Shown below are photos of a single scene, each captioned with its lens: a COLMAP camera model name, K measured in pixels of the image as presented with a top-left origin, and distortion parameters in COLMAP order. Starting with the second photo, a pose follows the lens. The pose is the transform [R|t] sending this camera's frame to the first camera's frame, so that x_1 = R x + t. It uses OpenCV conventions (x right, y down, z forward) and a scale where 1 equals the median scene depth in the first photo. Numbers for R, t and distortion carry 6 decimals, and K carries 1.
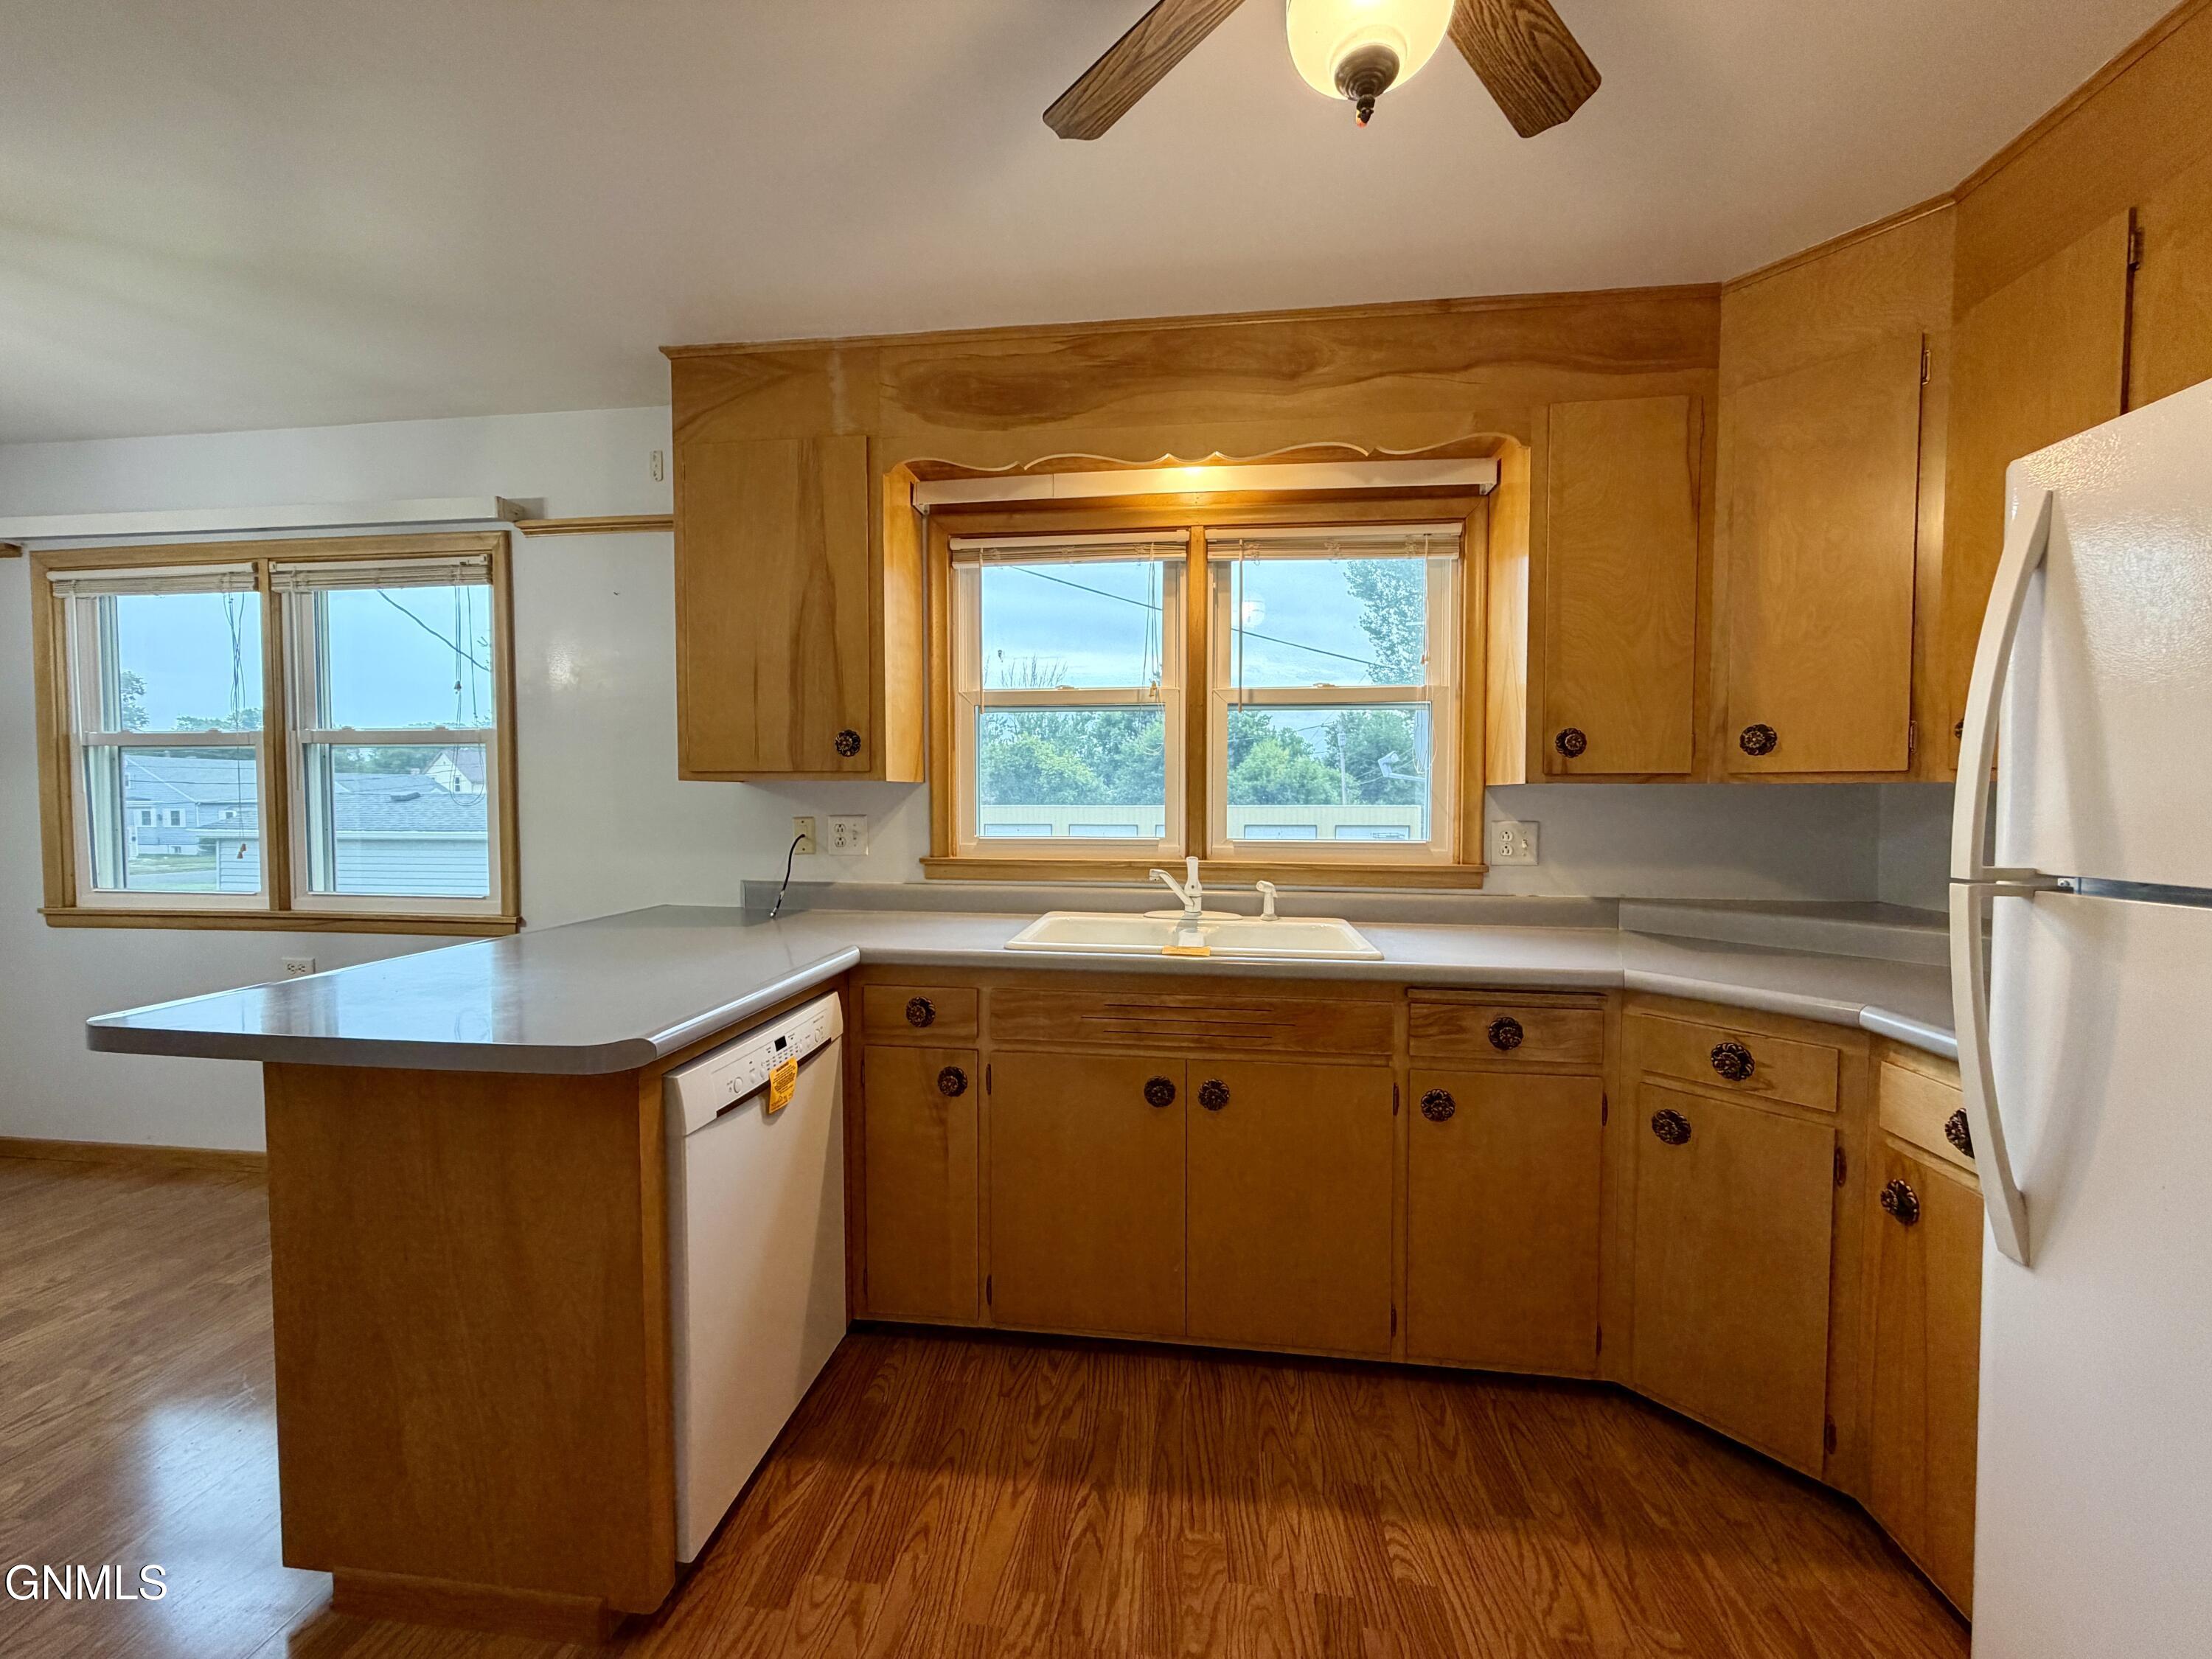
lens RADIAL K [[879.9, 0, 1096.3], [0, 879.9, 829.2], [0, 0, 1]] dist [0.000390, -0.000174]
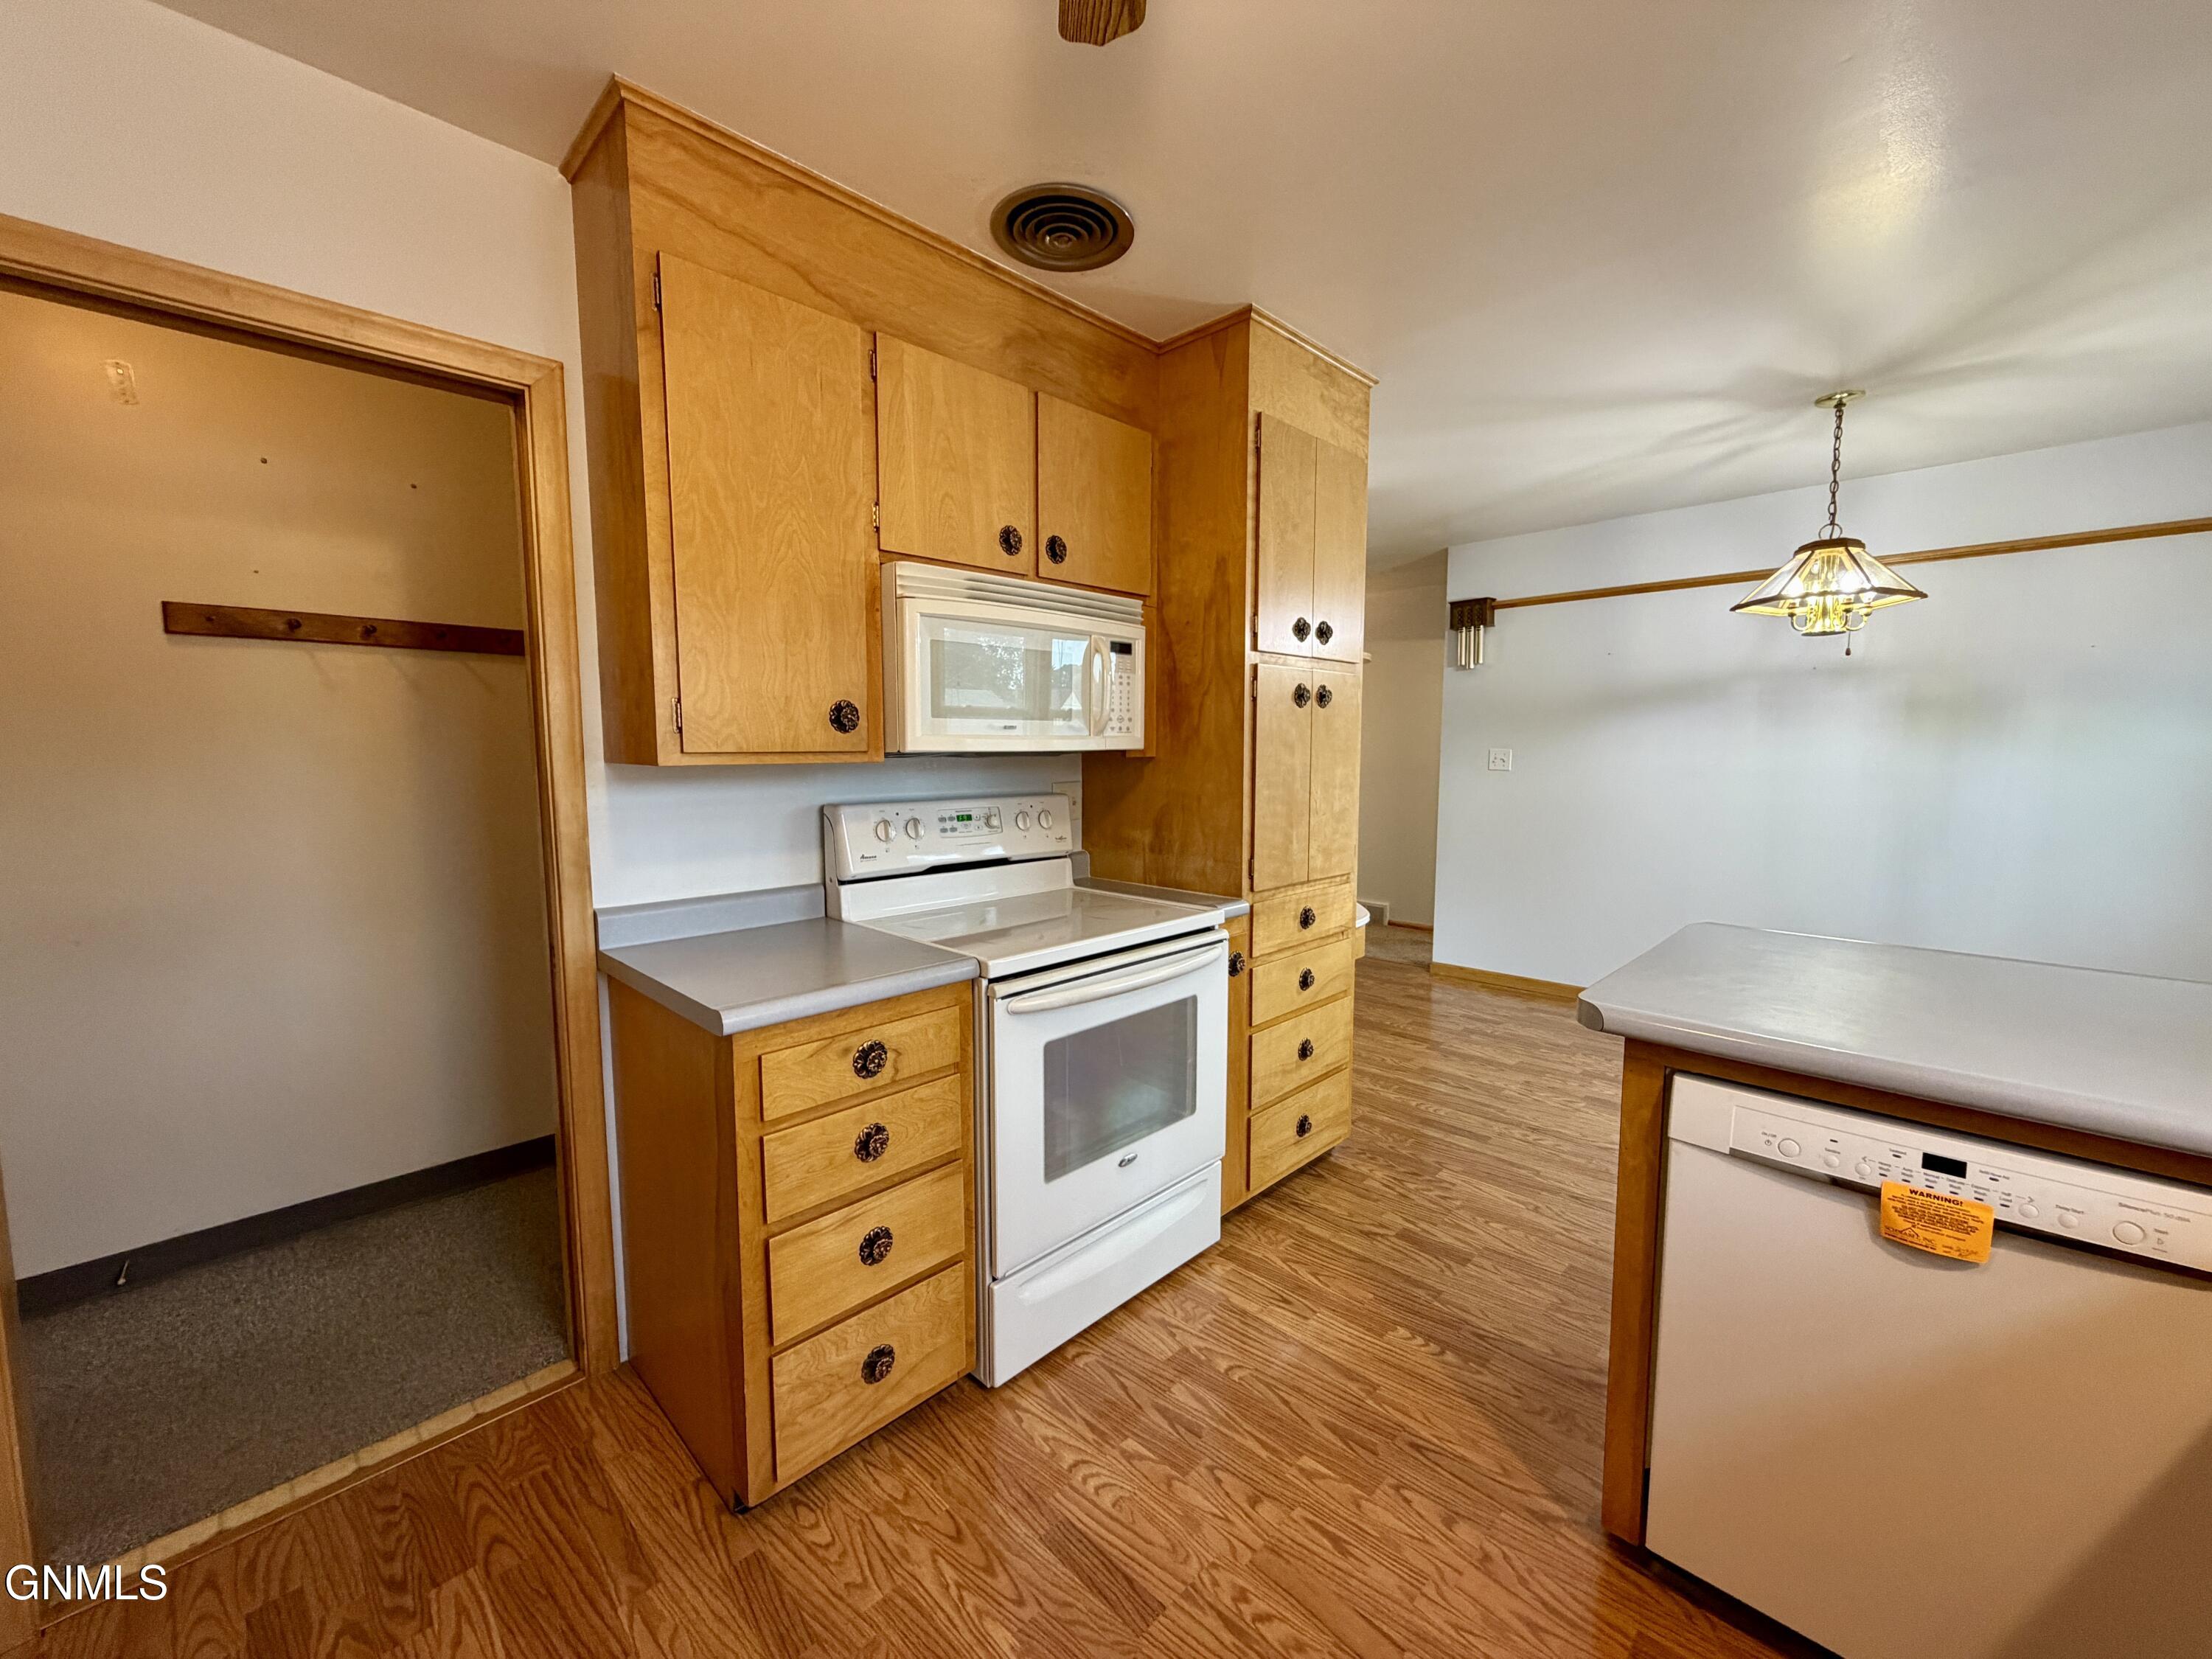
lens RADIAL K [[879.9, 0, 1098.9], [0, 879.9, 831.8], [0, 0, 1]] dist [0.000390, -0.000174]
pose [[-0.610955, 0.077567, -0.787856, 0.398034], [-0.028329, 0.992409, 0.119674, -0.053650], [0.791158, 0.095435, -0.604120, 0.623207]]
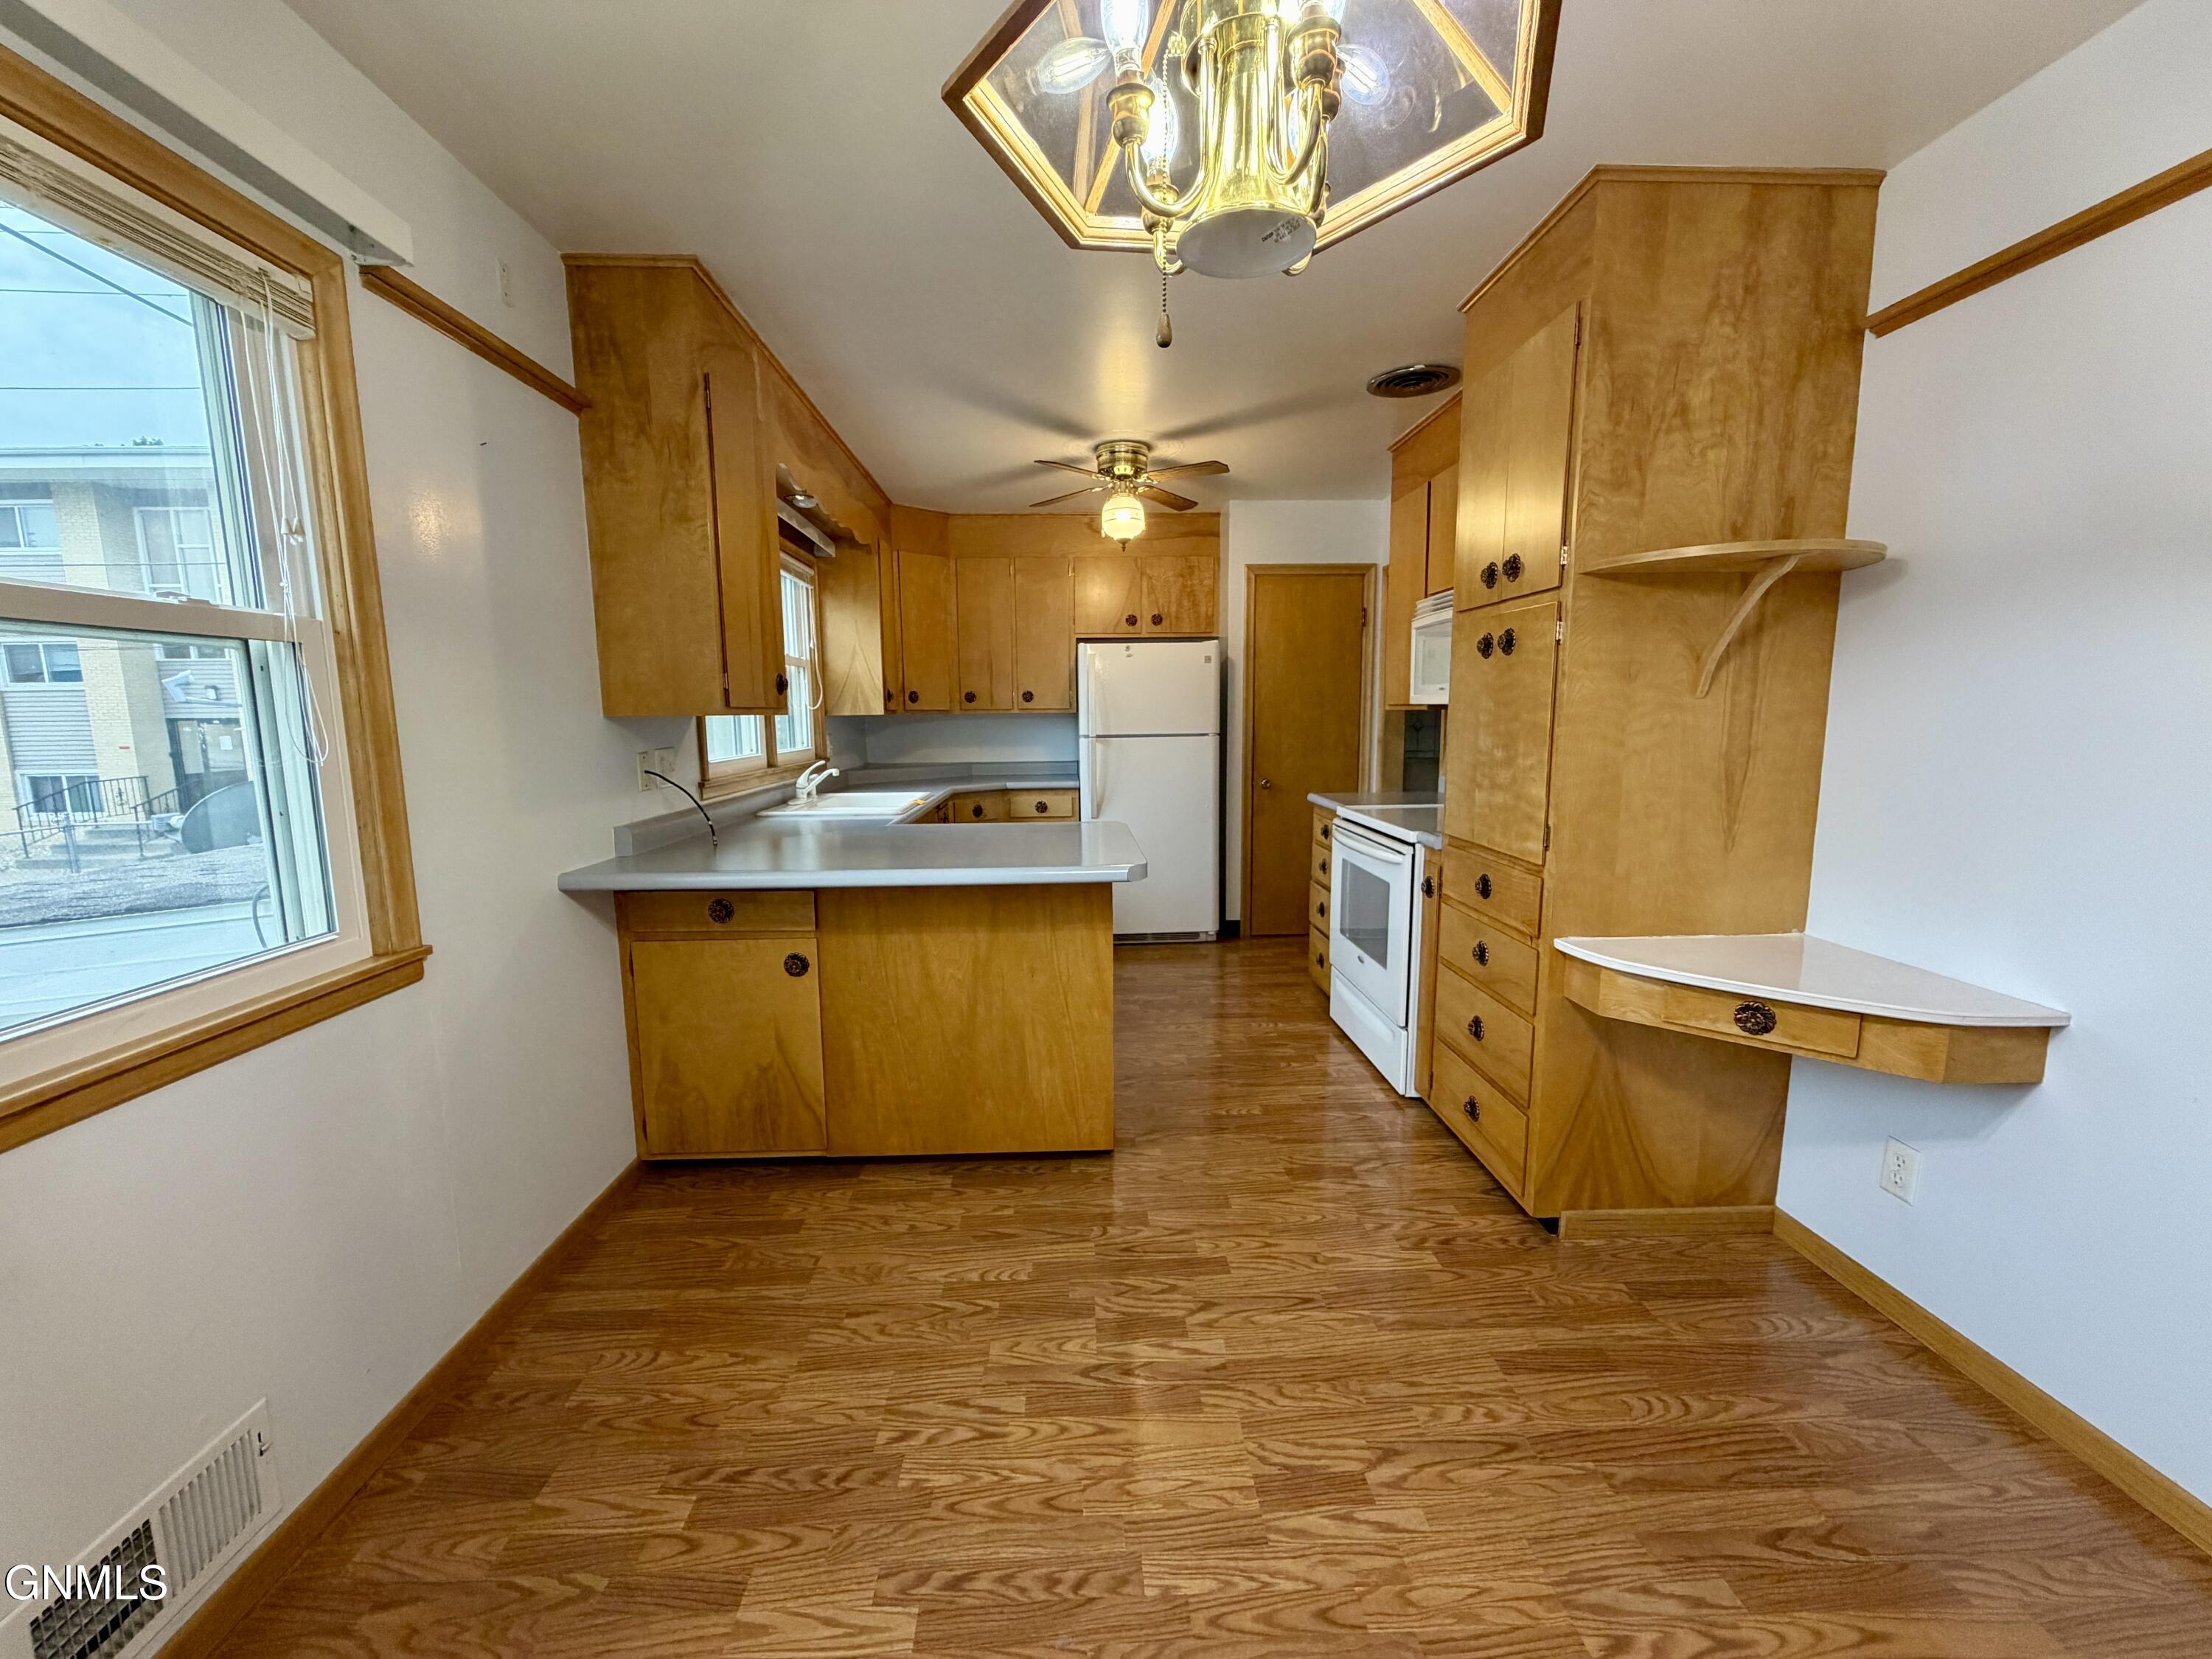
lens RADIAL K [[879.9, 0, 1098.9], [0, 879.9, 830.2], [0, 0, 1]] dist [0.000390, -0.000174]
pose [[-0.163111, -0.134419, 0.977408, -1.597579], [0.045974, 0.988564, 0.143625, -0.053338], [-0.985536, 0.068362, -0.155066, 0.772241]]
